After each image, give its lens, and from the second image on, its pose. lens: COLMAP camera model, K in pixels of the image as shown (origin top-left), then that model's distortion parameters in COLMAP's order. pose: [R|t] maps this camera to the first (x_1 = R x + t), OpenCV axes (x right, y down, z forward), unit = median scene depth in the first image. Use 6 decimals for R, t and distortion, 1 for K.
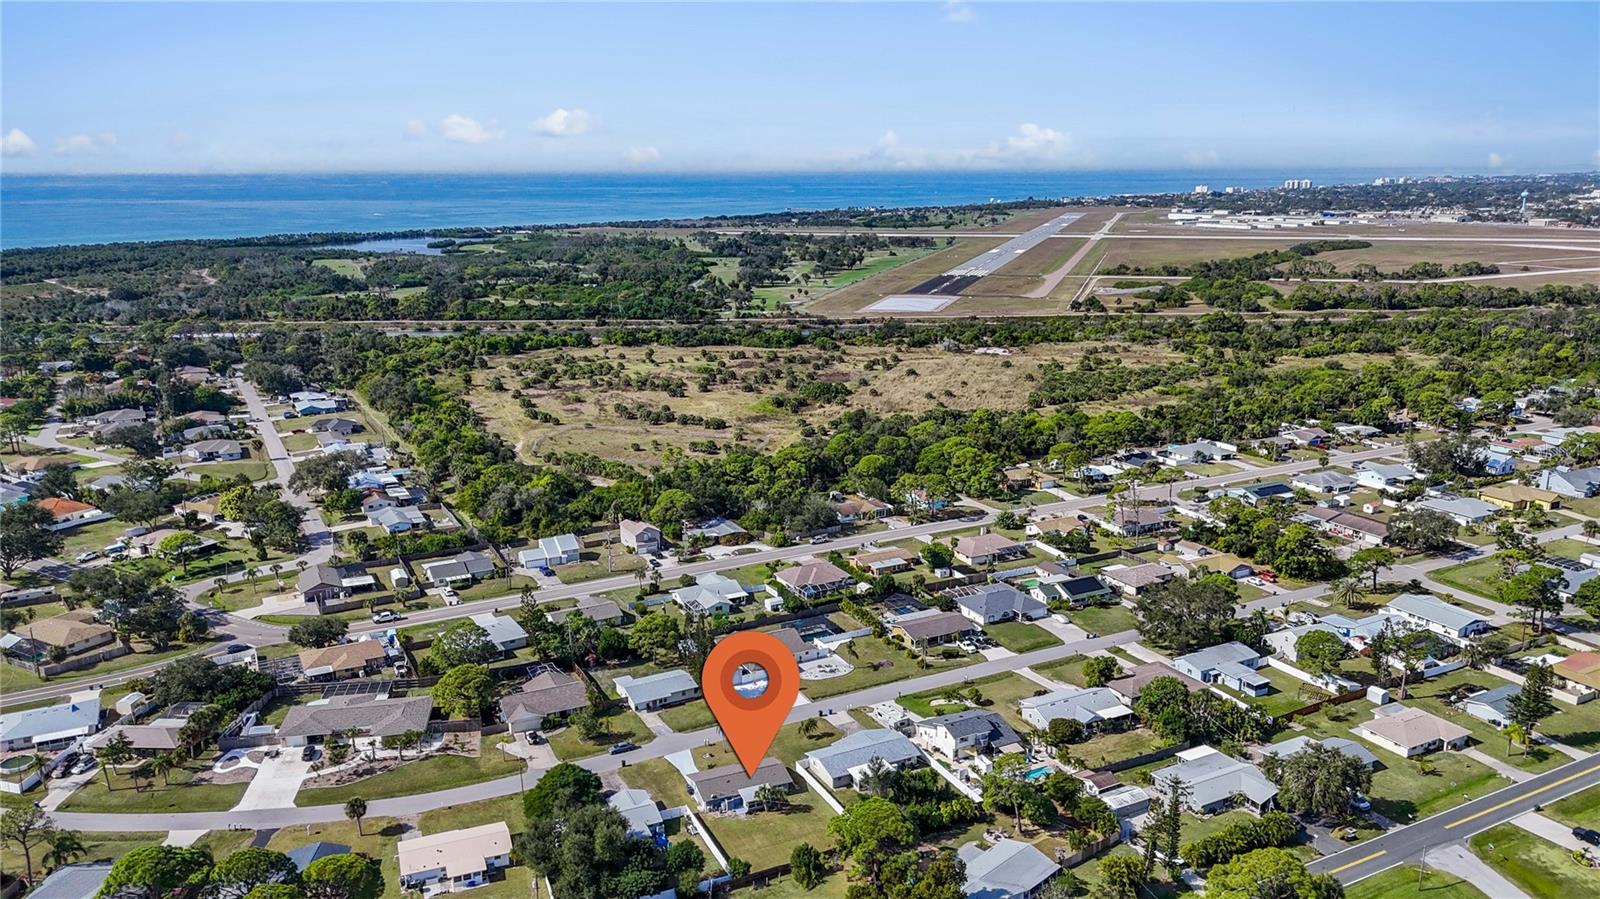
lens RADIAL K [[1186.4, 0, 800.0], [0, 1186.4, 449.5], [0, 0, 1]] dist [0.098173, -0.109449]
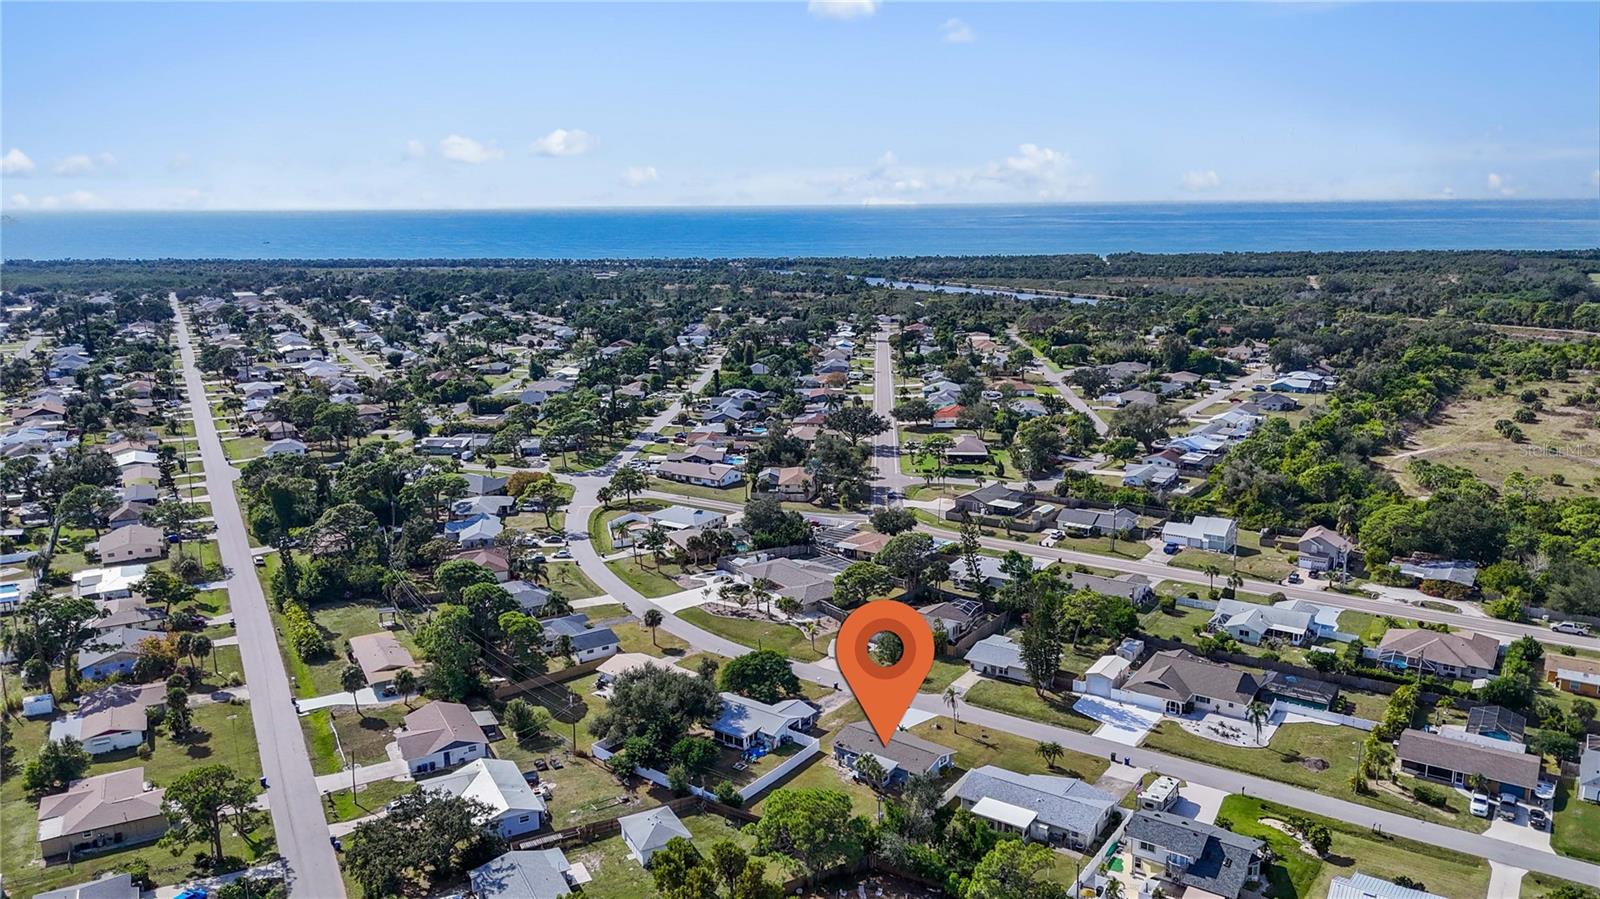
lens RADIAL K [[1186.4, 0, 800.0], [0, 1186.4, 449.5], [0, 0, 1]] dist [0.098173, -0.109449]
pose [[0.474825, 0.180724, -0.861325, 0.371154], [-0.200688, 0.975138, 0.093970, 0.004324], [0.856893, 0.128238, 0.499289, 0.310231]]
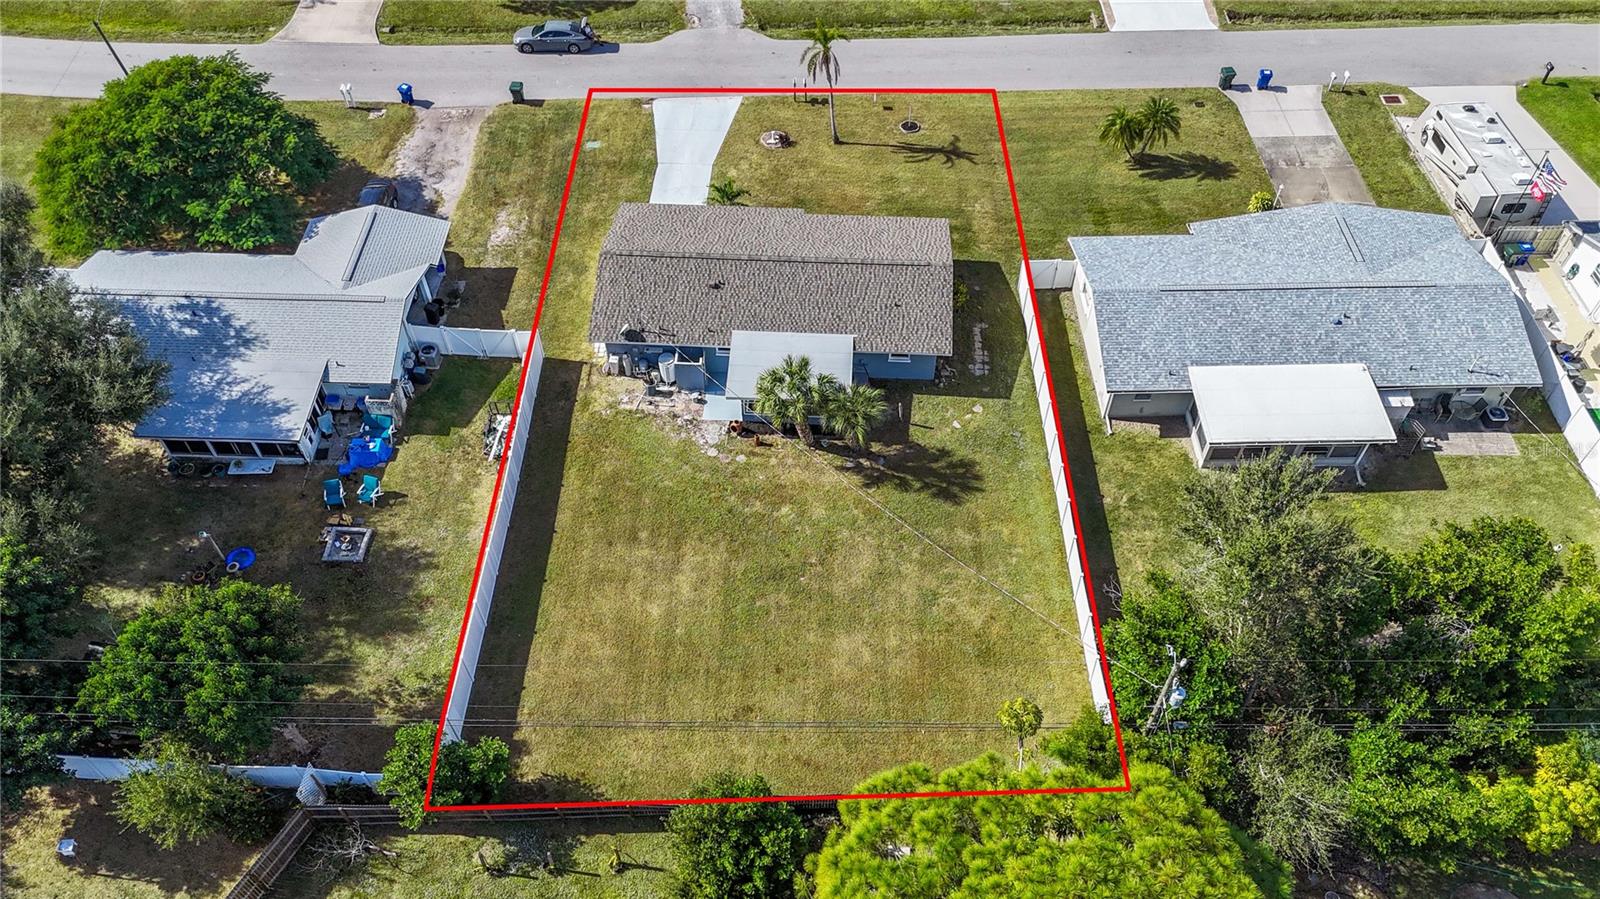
lens RADIAL K [[1186.4, 0, 800.0], [0, 1186.4, 449.5], [0, 0, 1]] dist [0.098173, -0.109449]
pose [[0.893805, 0.345262, -0.286193, 0.027829], [-0.107499, 0.784520, 0.610714, 0.086946], [0.435381, -0.515094, 0.738324, 0.484584]]
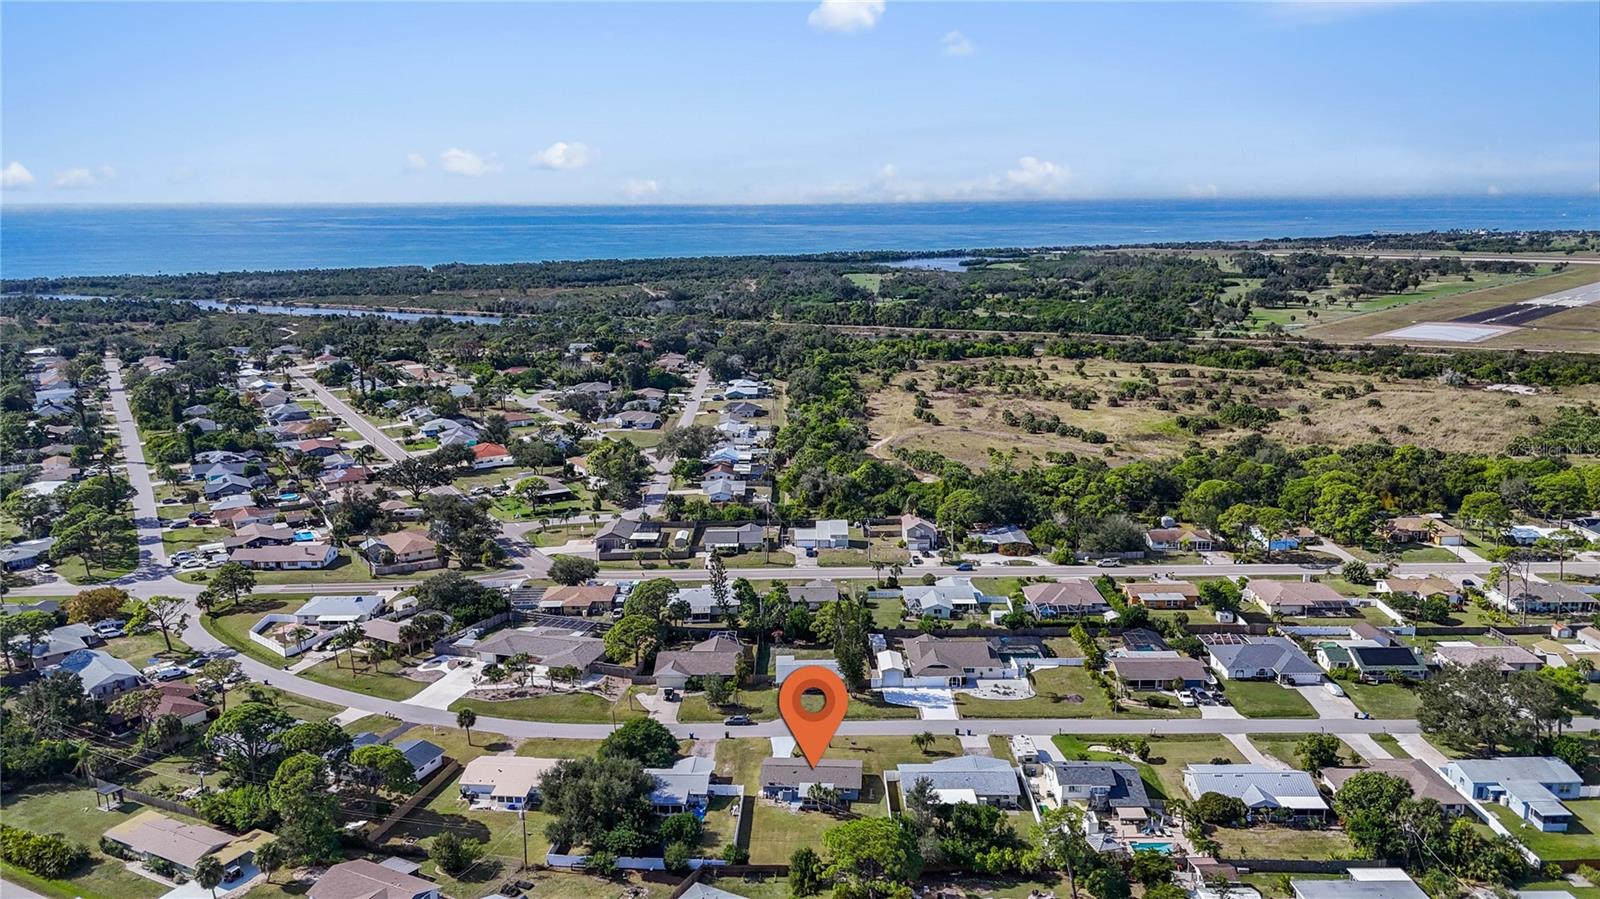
lens RADIAL K [[1186.4, 0, 800.0], [0, 1186.4, 449.5], [0, 0, 1]] dist [0.098173, -0.109449]
pose [[0.888910, 0.092325, -0.448682, 0.208910], [-0.102436, 0.994738, 0.001746, 0.014070], [0.446482, 0.044409, 0.893690, 0.092218]]
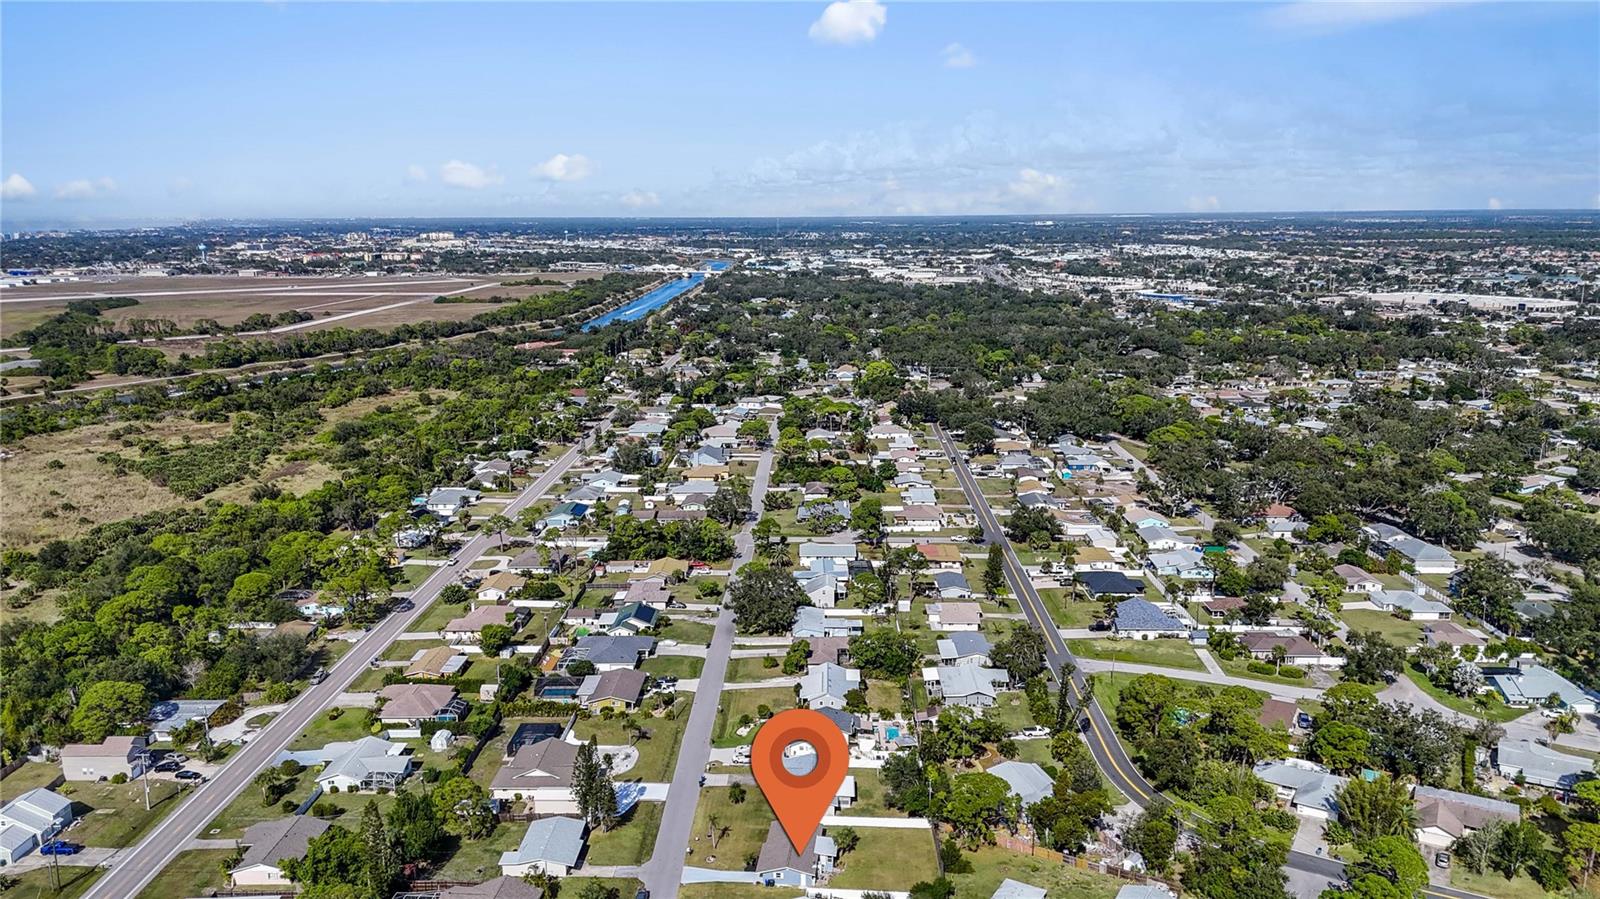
lens RADIAL K [[1186.4, 0, 800.0], [0, 1186.4, 449.5], [0, 0, 1]] dist [0.098173, -0.109449]
pose [[0.482319, -0.170835, 0.859176, -0.519592], [0.207154, 0.975224, 0.077619, -0.073697], [-0.851150, 0.140545, 0.505759, 0.279421]]
